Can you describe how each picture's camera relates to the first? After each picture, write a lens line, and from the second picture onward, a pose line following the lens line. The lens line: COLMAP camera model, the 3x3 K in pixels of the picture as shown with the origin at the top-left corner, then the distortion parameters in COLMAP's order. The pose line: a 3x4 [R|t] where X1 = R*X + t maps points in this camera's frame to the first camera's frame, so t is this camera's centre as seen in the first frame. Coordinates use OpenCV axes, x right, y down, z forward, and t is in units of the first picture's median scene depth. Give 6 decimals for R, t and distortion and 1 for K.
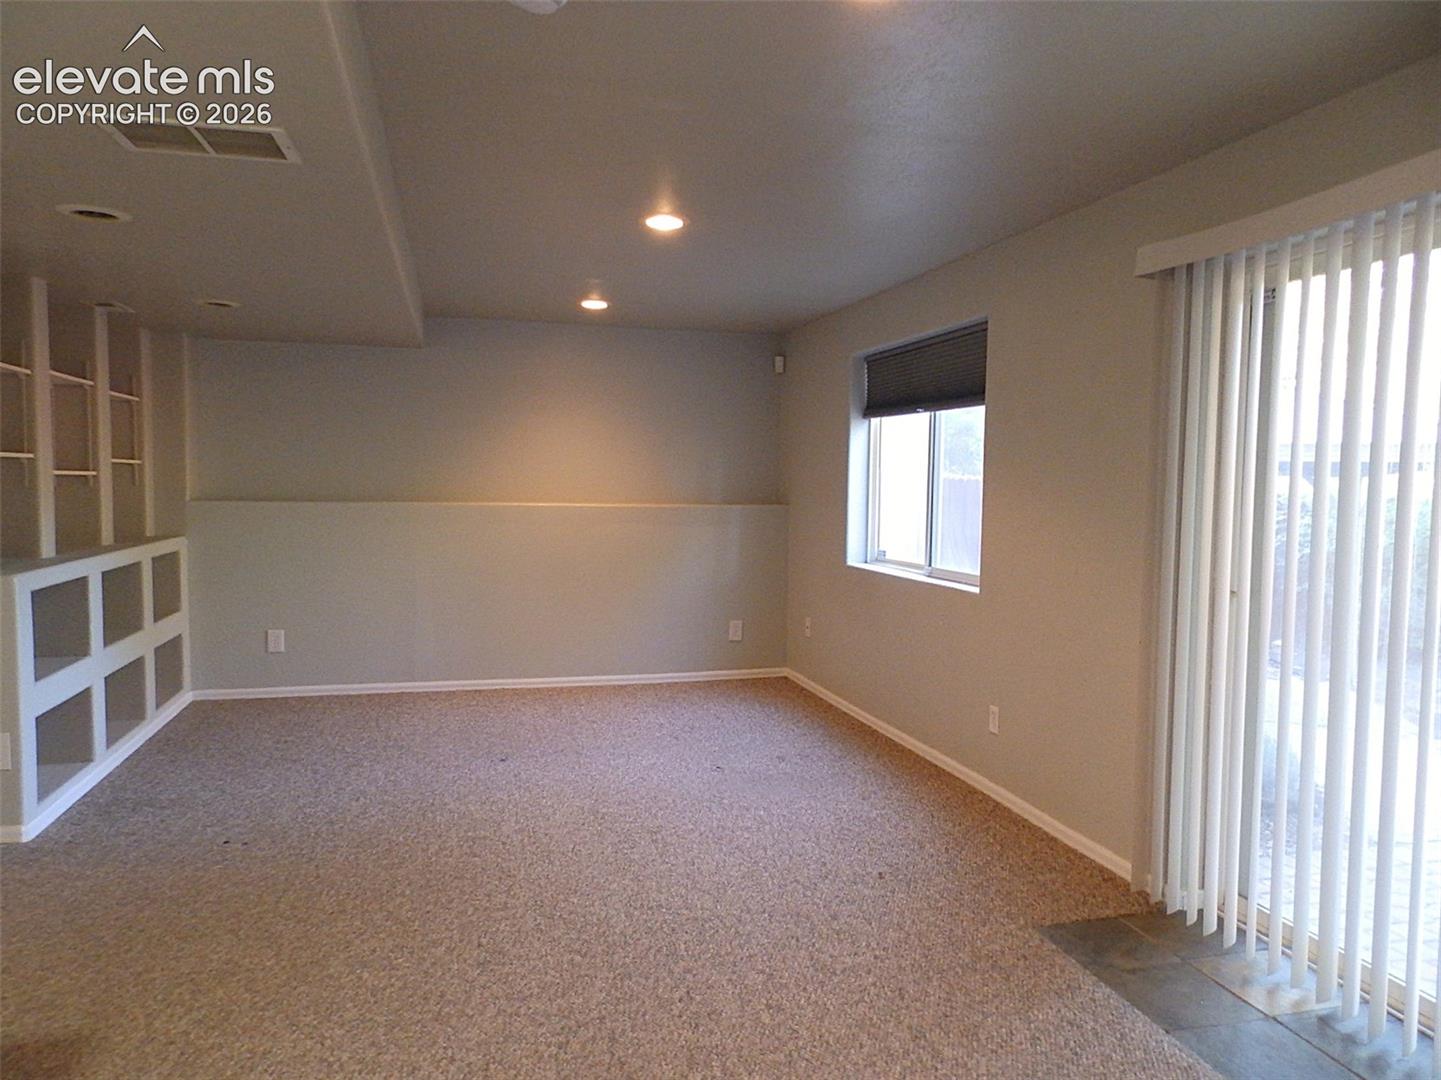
lens RADIAL K [[994.2, 0, 720.5], [0, 994.2, 540.0], [0, 0, 1]] dist [0.005230, 0.001629]
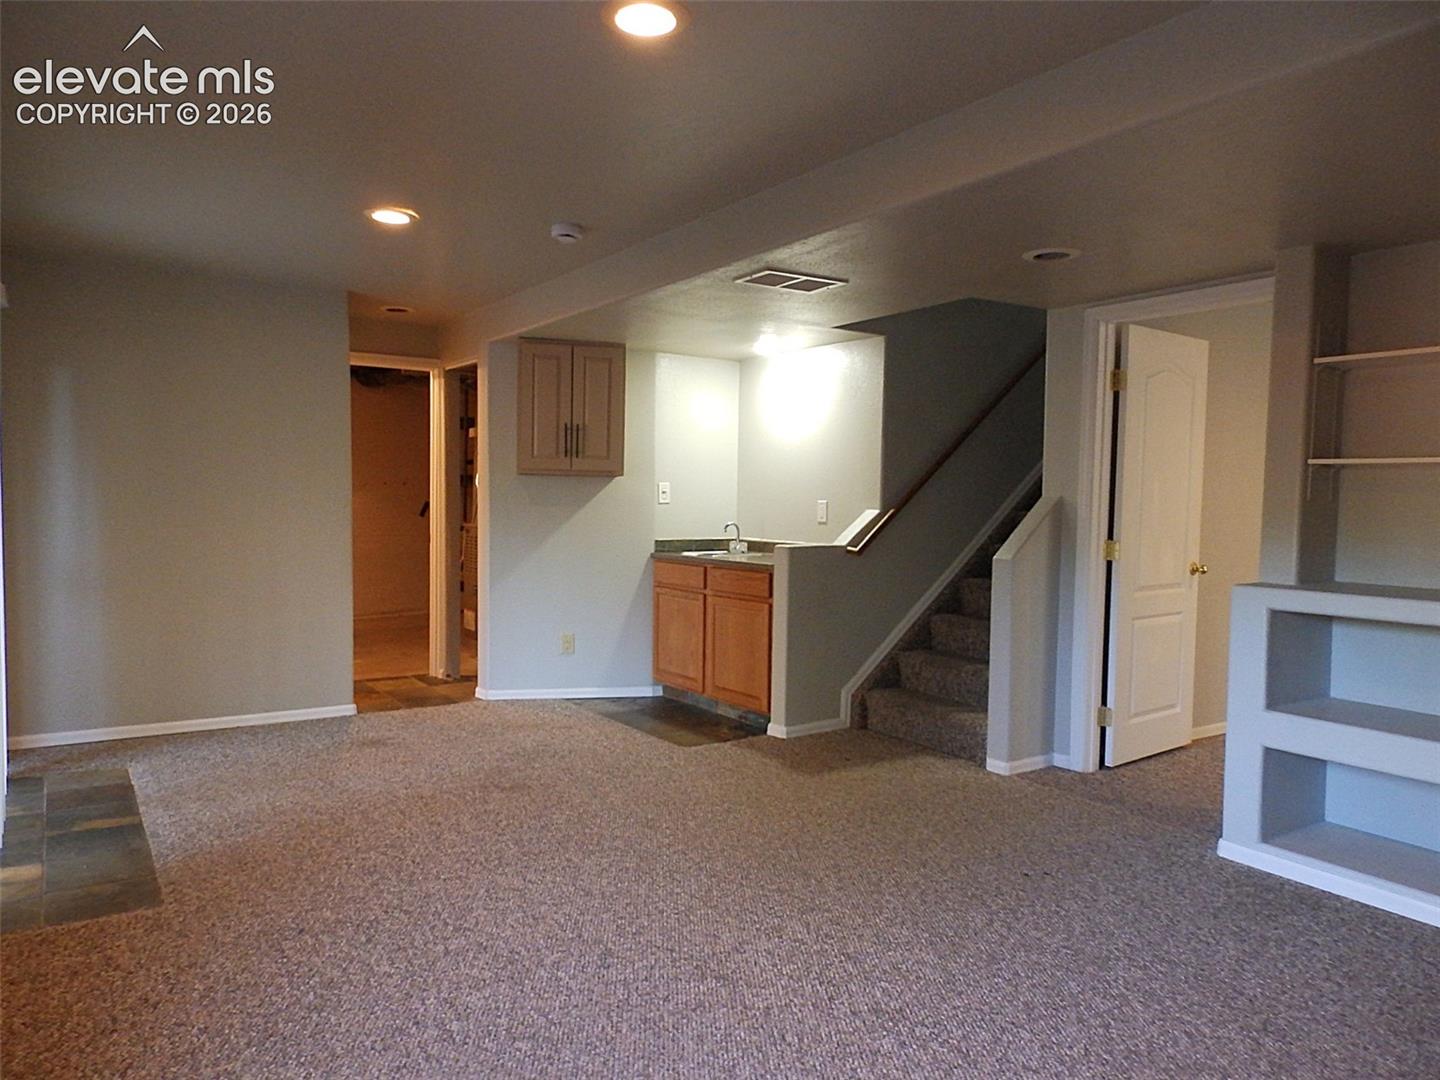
lens RADIAL K [[935.0, 0, 720.0], [0, 935.0, 540.0], [0, 0, 1]] dist [-0.003919, -0.002761]
pose [[-0.940247, -0.017390, -0.340048, 0.100820], [-0.054099, 0.993639, 0.098770, -0.083277], [0.336167, 0.111265, -0.935207, 1.778828]]
